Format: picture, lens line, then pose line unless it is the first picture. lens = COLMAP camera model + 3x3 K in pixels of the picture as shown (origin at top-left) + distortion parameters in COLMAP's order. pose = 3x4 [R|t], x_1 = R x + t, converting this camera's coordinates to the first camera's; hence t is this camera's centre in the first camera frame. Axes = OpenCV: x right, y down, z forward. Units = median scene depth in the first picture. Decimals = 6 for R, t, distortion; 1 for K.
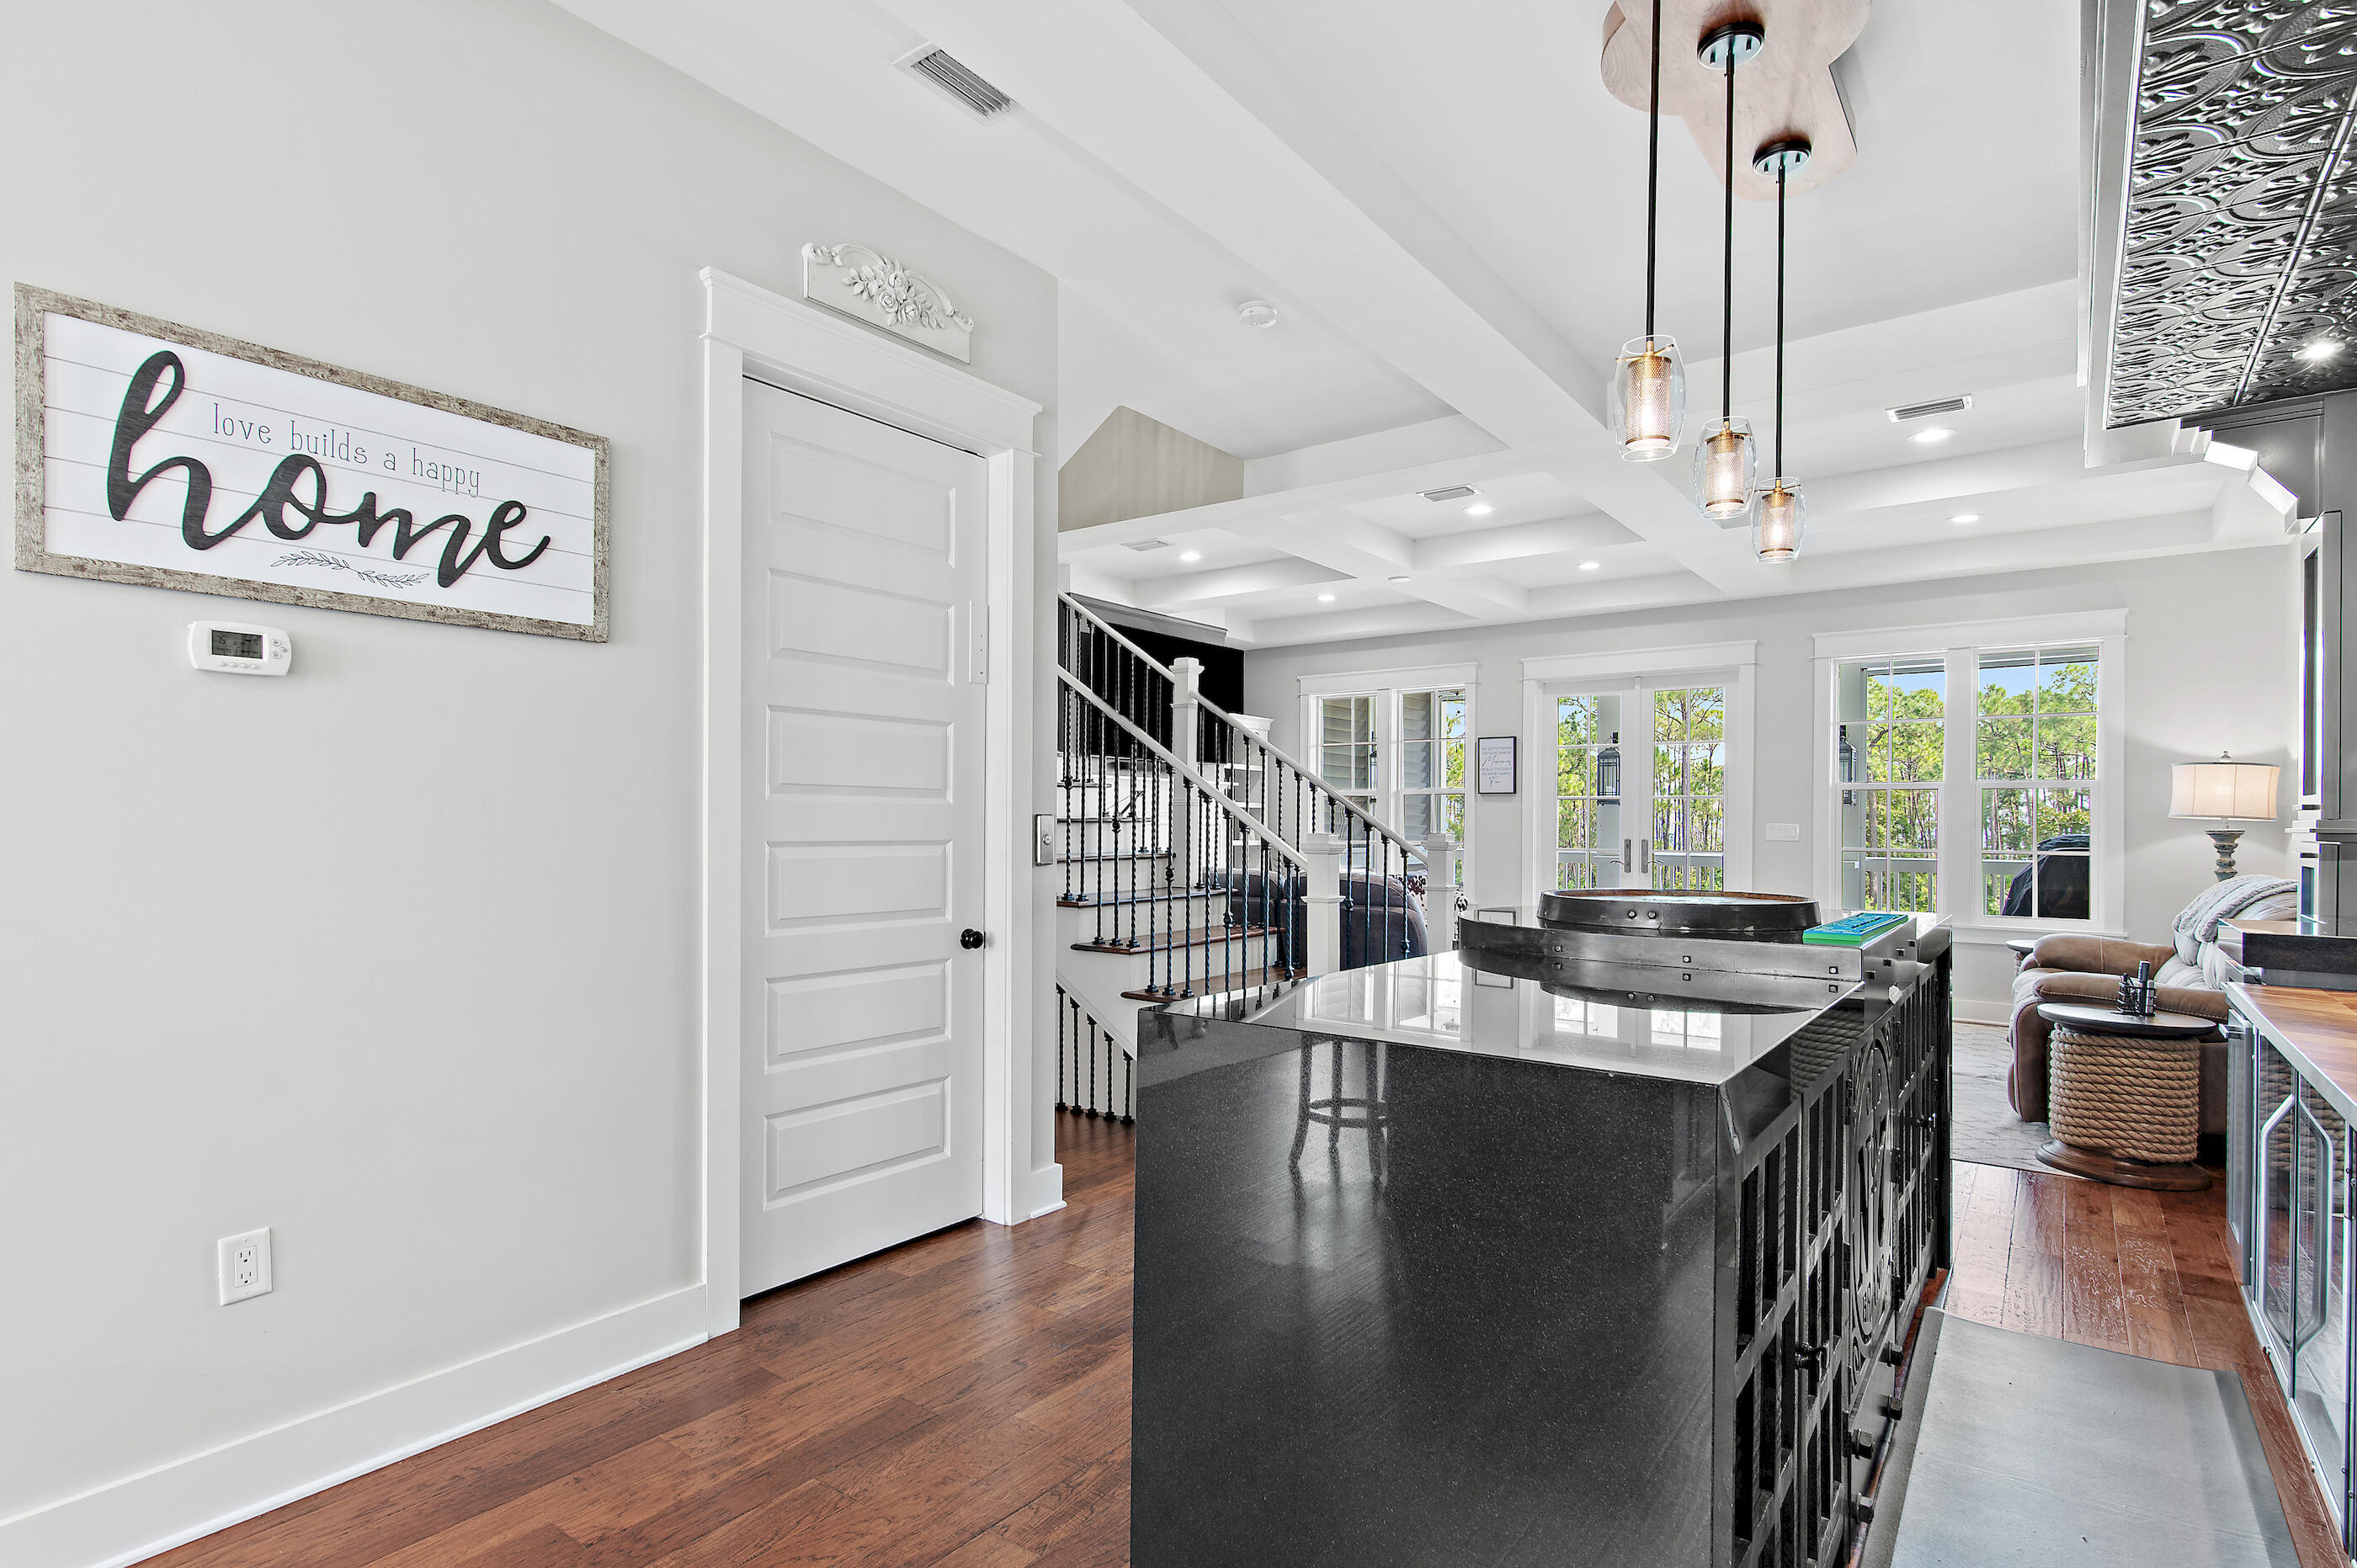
lens RADIAL K [[1185.5, 0, 1167.3], [0, 1185.5, 837.3], [0, 0, 1]] dist [-0.001135, -0.000632]
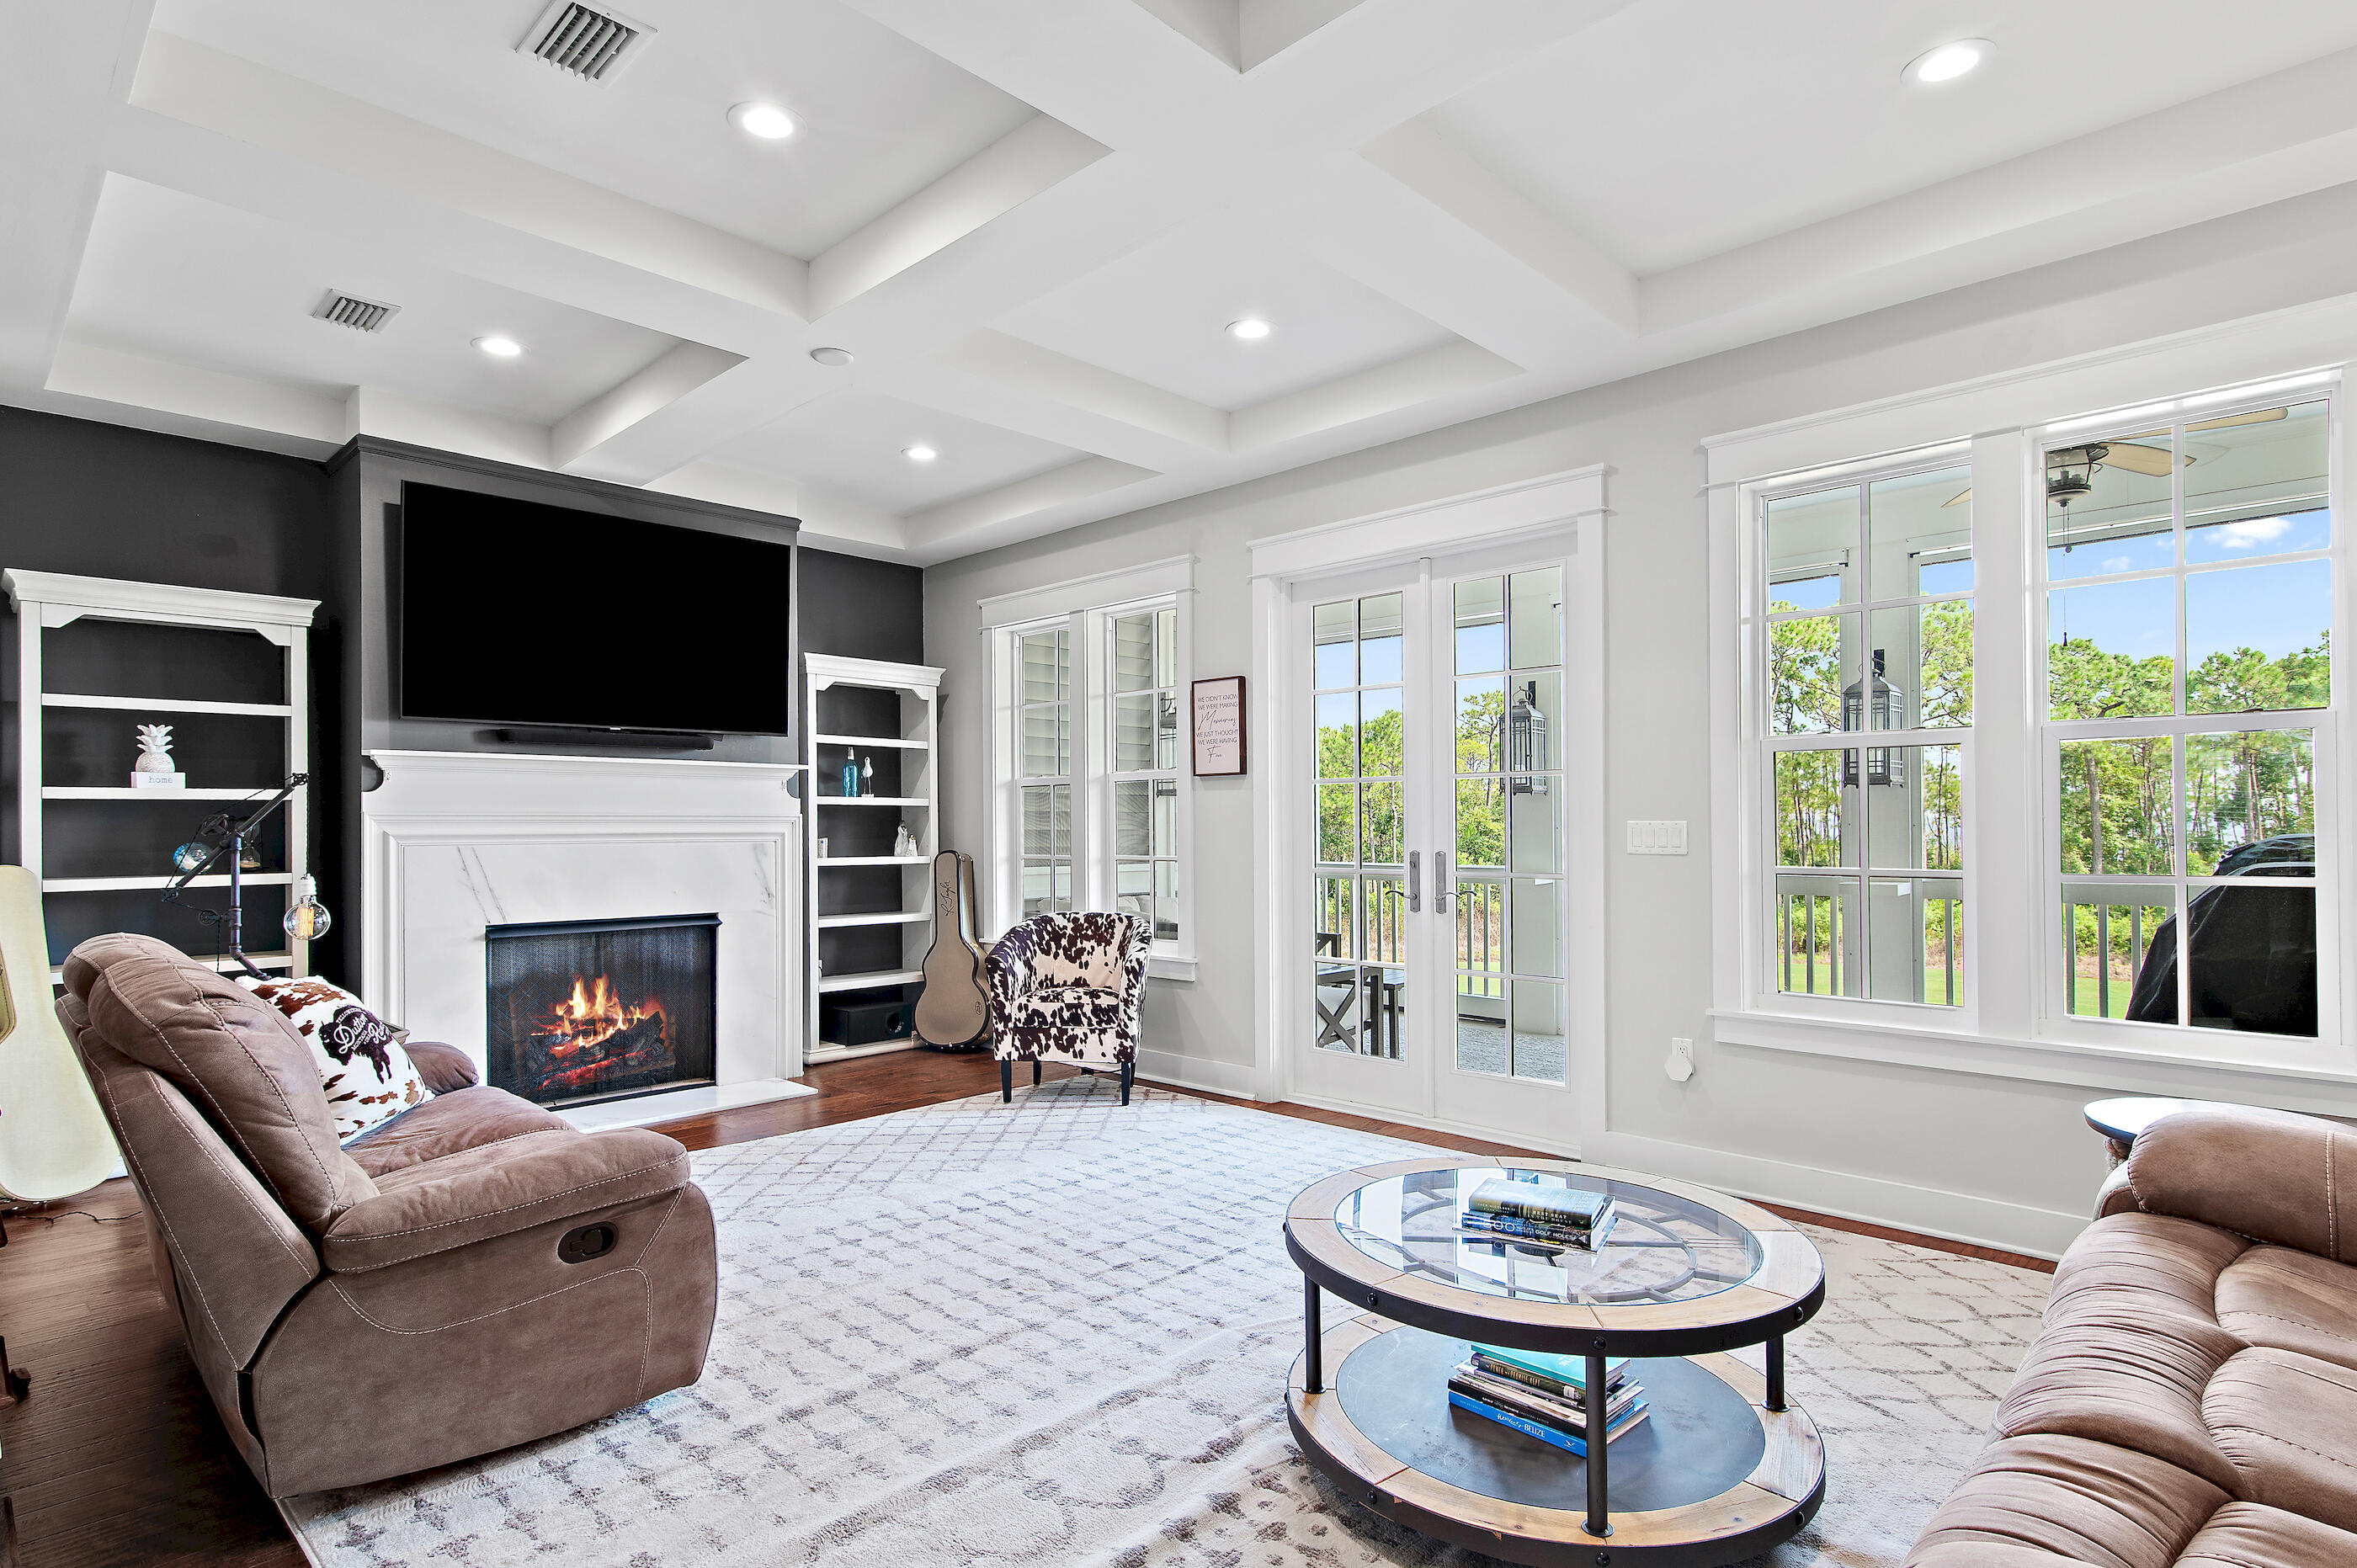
lens RADIAL K [[1218.7, 0, 1184.6], [0, 1218.7, 826.1], [0, 0, 1]] dist [0.000755, -0.000731]
pose [[0.993286, -0.011943, -0.115063, 0.393947], [0.010548, 0.999863, -0.012725, -0.005044], [0.115199, 0.011426, 0.993277, 0.478710]]
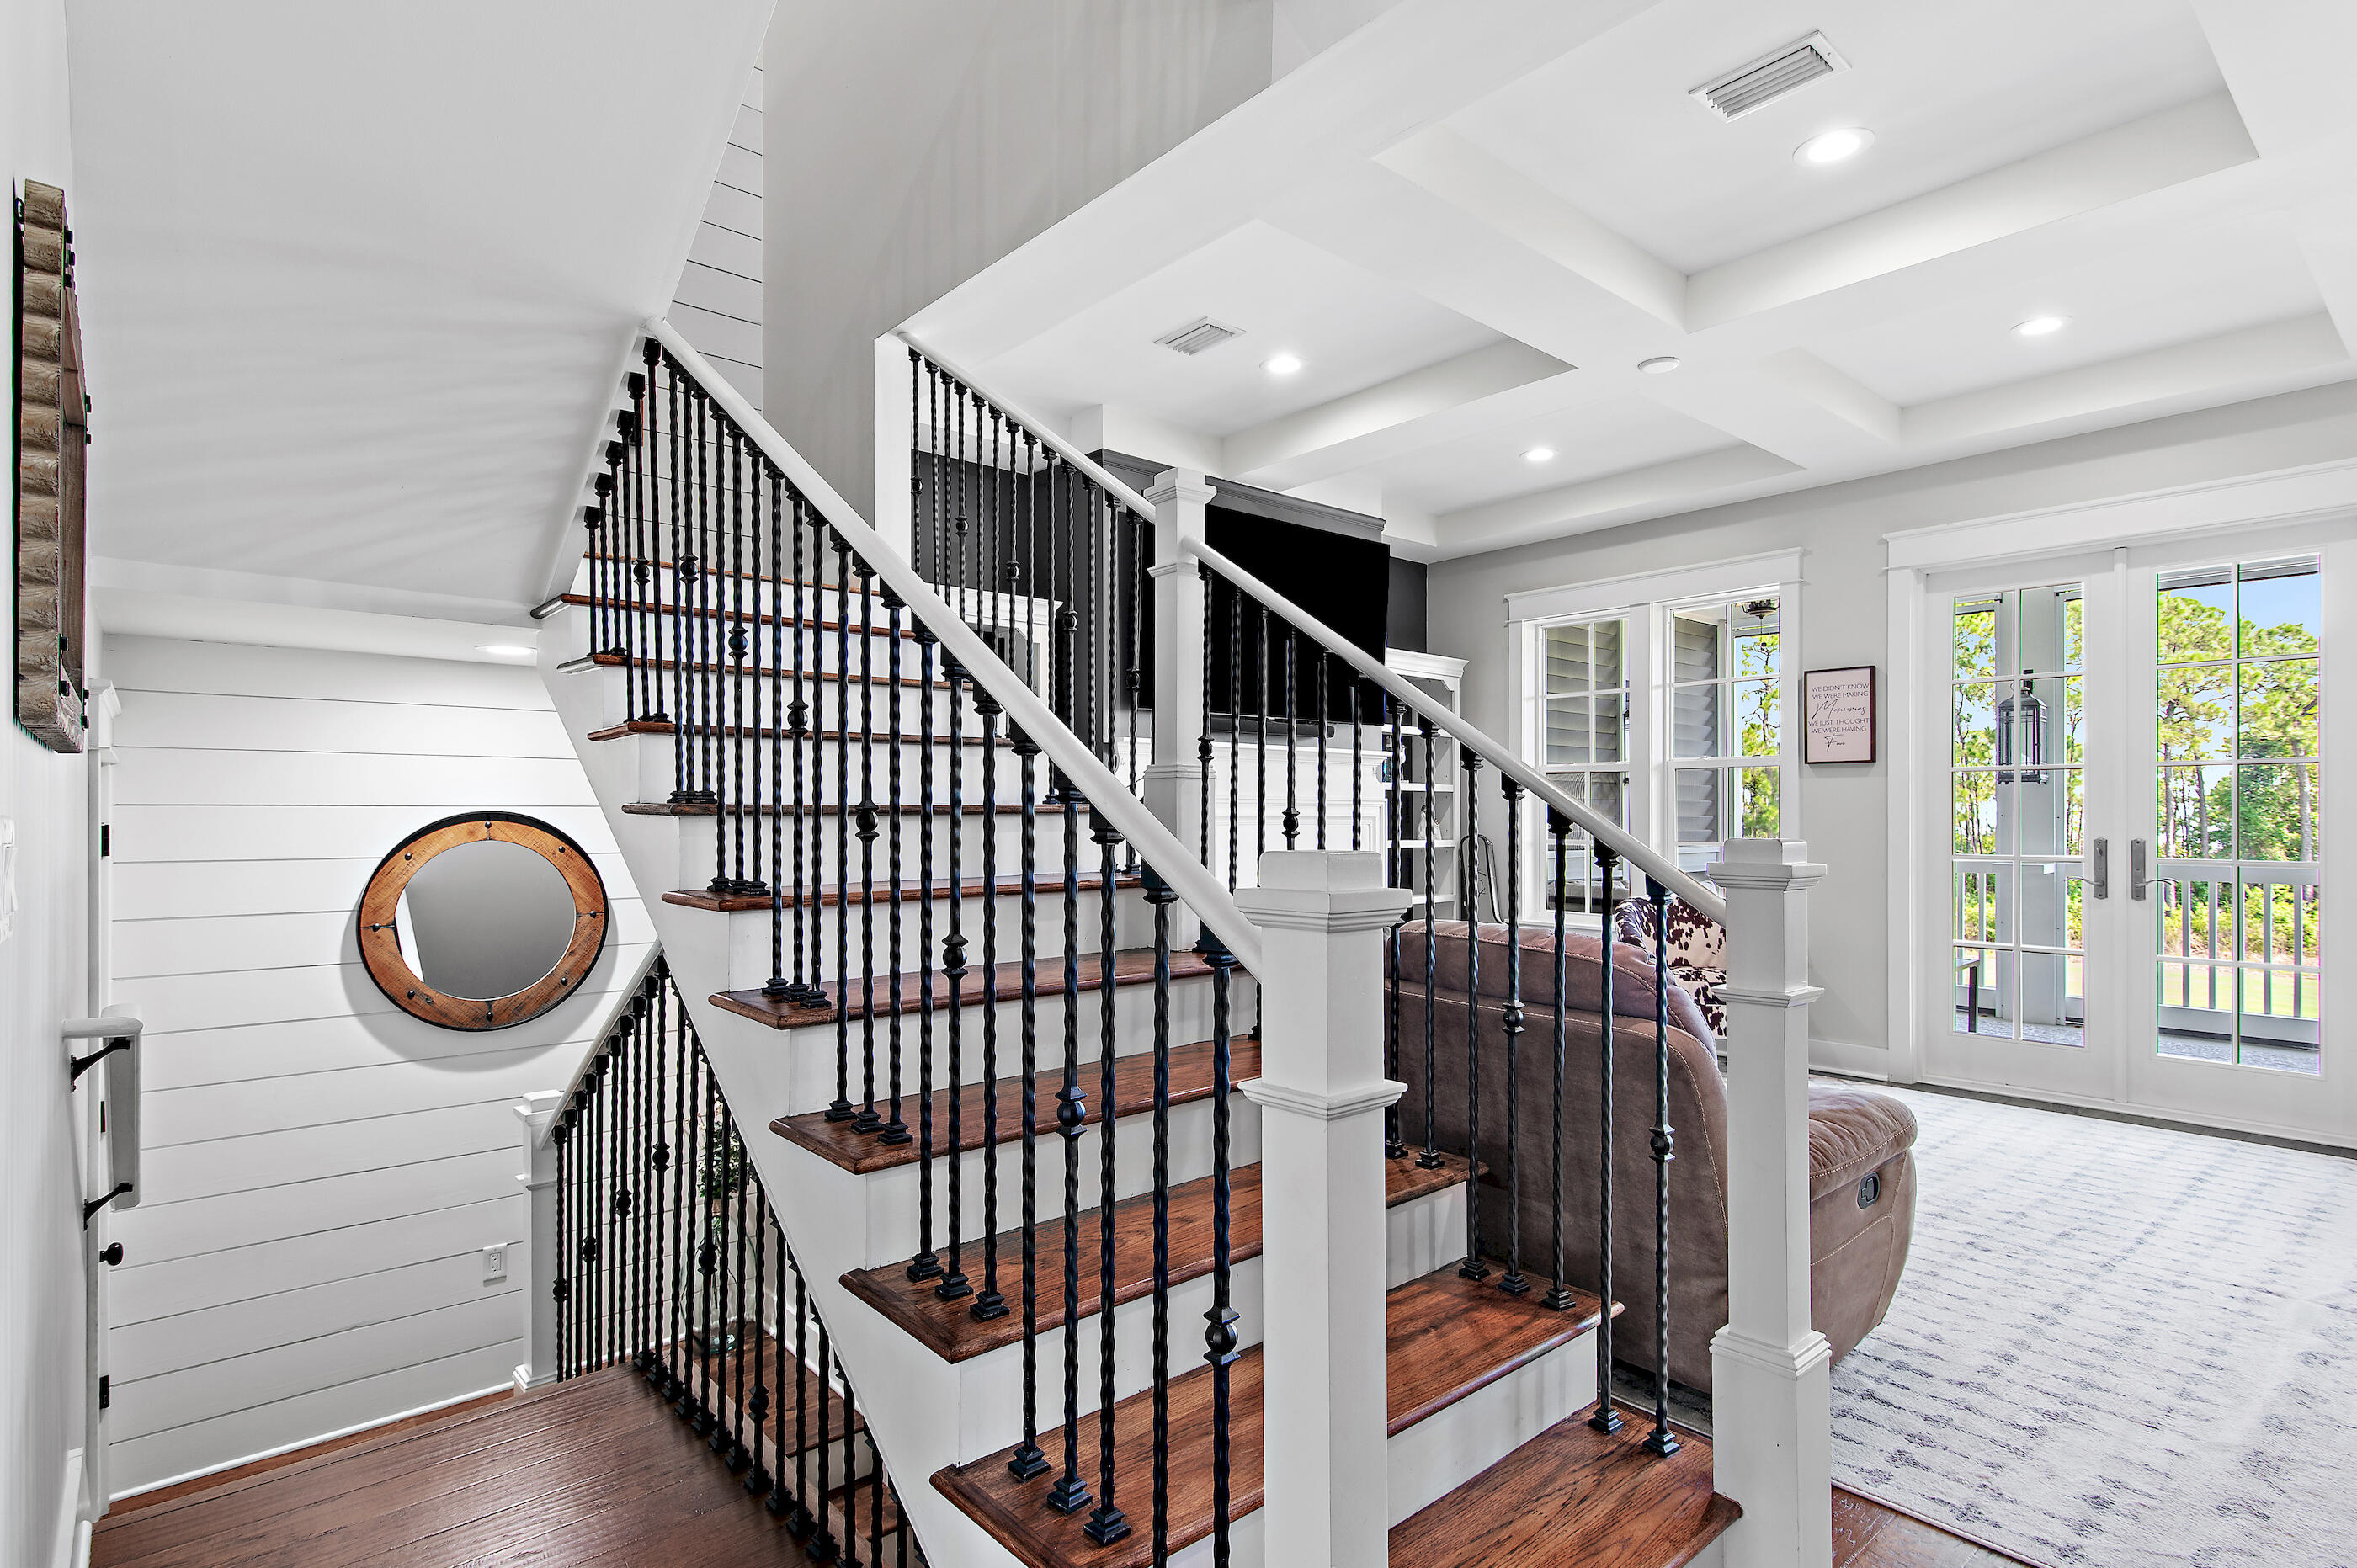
lens RADIAL K [[1189.4, 0, 1170.9], [0, 1189.4, 819.9], [0, 0, 1]] dist [0.001567, -0.000203]
pose [[0.978160, -0.004546, -0.207805, 0.086758], [0.002829, 0.999959, -0.008557, -0.004601], [0.207836, 0.007782, 0.978133, 0.408125]]
